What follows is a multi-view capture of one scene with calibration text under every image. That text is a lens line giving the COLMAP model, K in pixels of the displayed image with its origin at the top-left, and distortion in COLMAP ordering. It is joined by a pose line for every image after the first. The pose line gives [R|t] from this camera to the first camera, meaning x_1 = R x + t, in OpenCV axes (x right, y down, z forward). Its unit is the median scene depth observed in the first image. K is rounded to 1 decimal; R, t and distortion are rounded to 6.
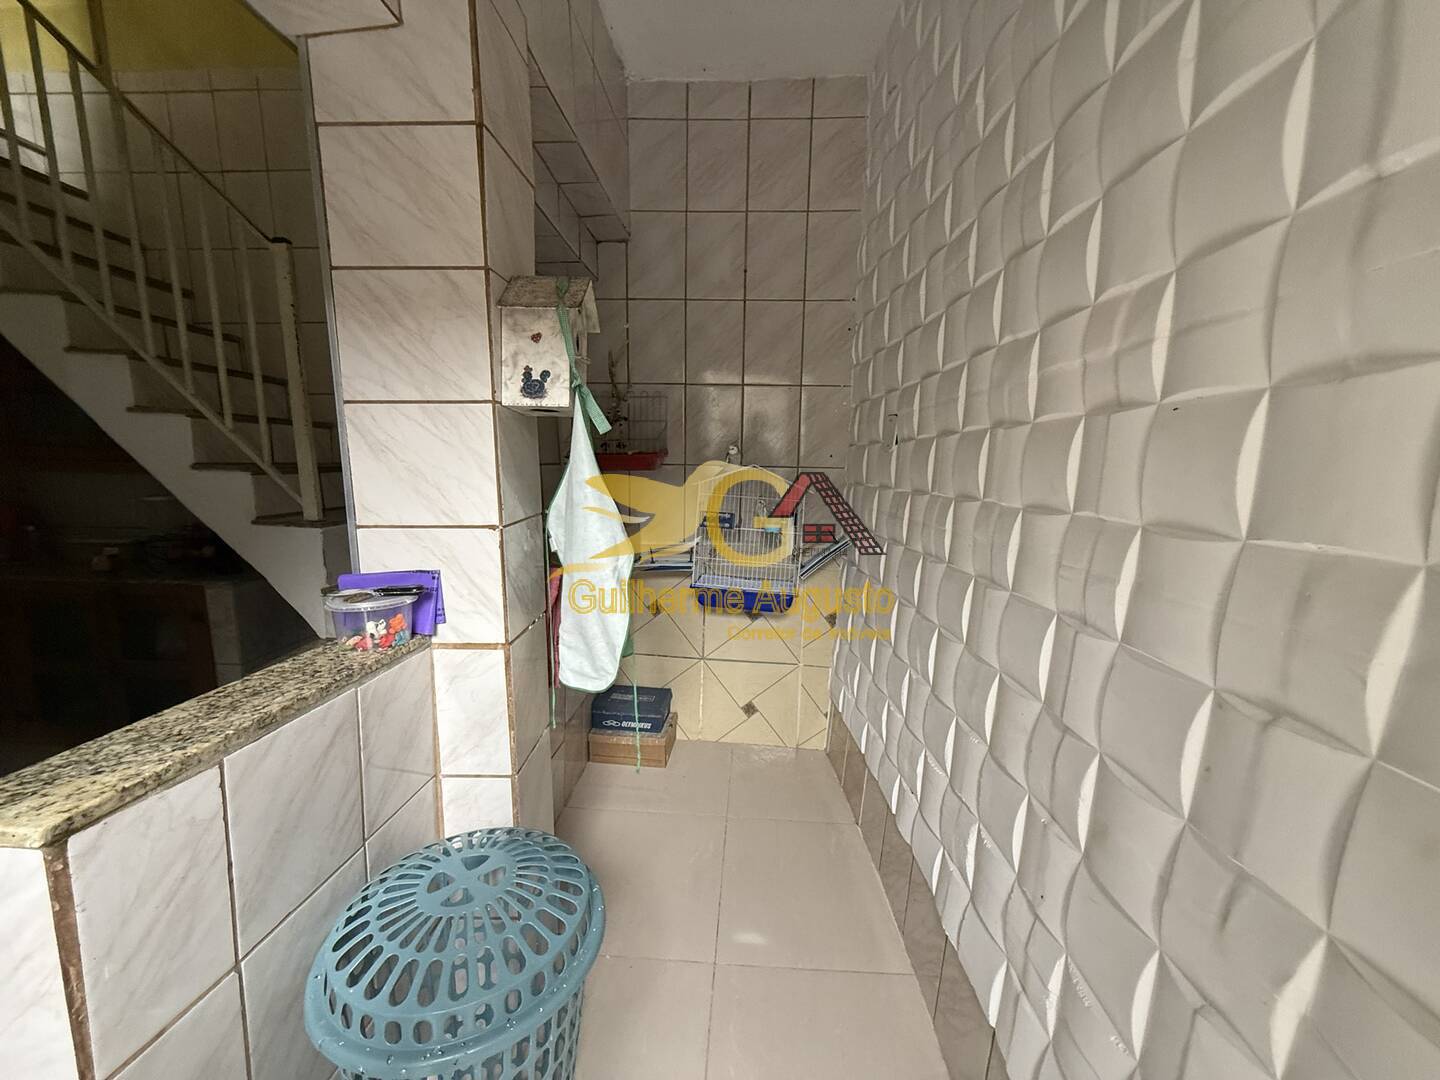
lens RADIAL K [[570.9, 0, 722.3], [0, 570.9, 540.3], [0, 0, 1]] dist [-0.001977, 0.000010]
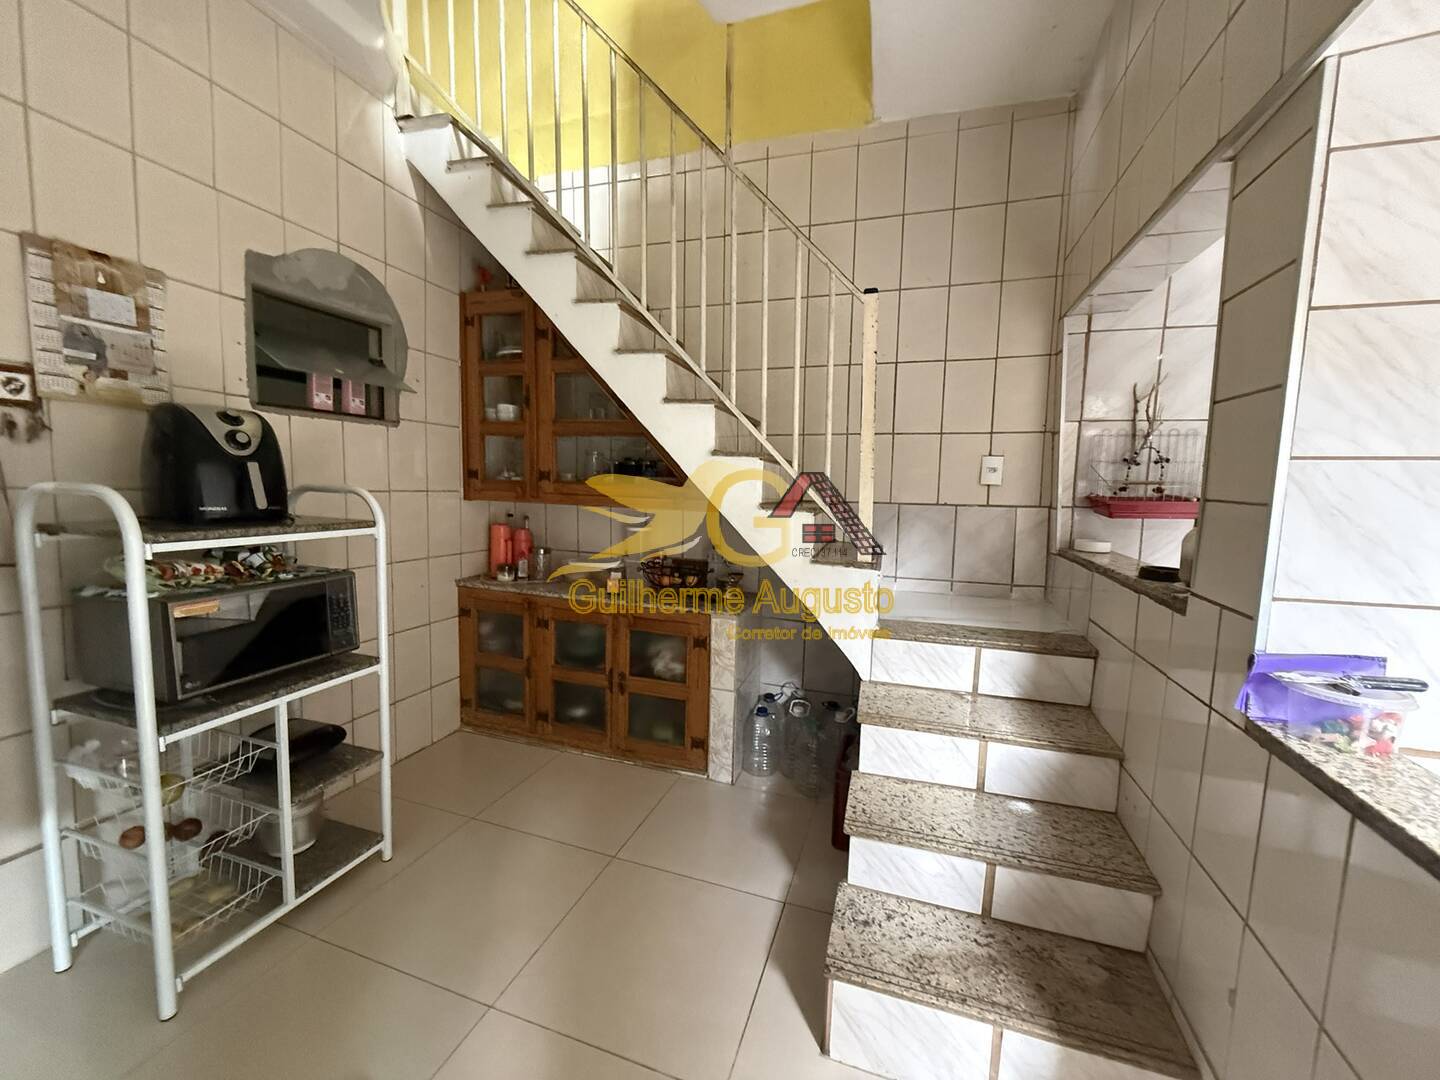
lens RADIAL K [[574.1, 0, 725.5], [0, 574.1, 538.7], [0, 0, 1]] dist [-0.001243, 0.000045]
pose [[0.963129, 0.038256, -0.266305, -1.226112], [-0.051474, 0.997755, -0.042833, -0.034985], [0.264068, 0.054961, 0.962937, -0.073725]]
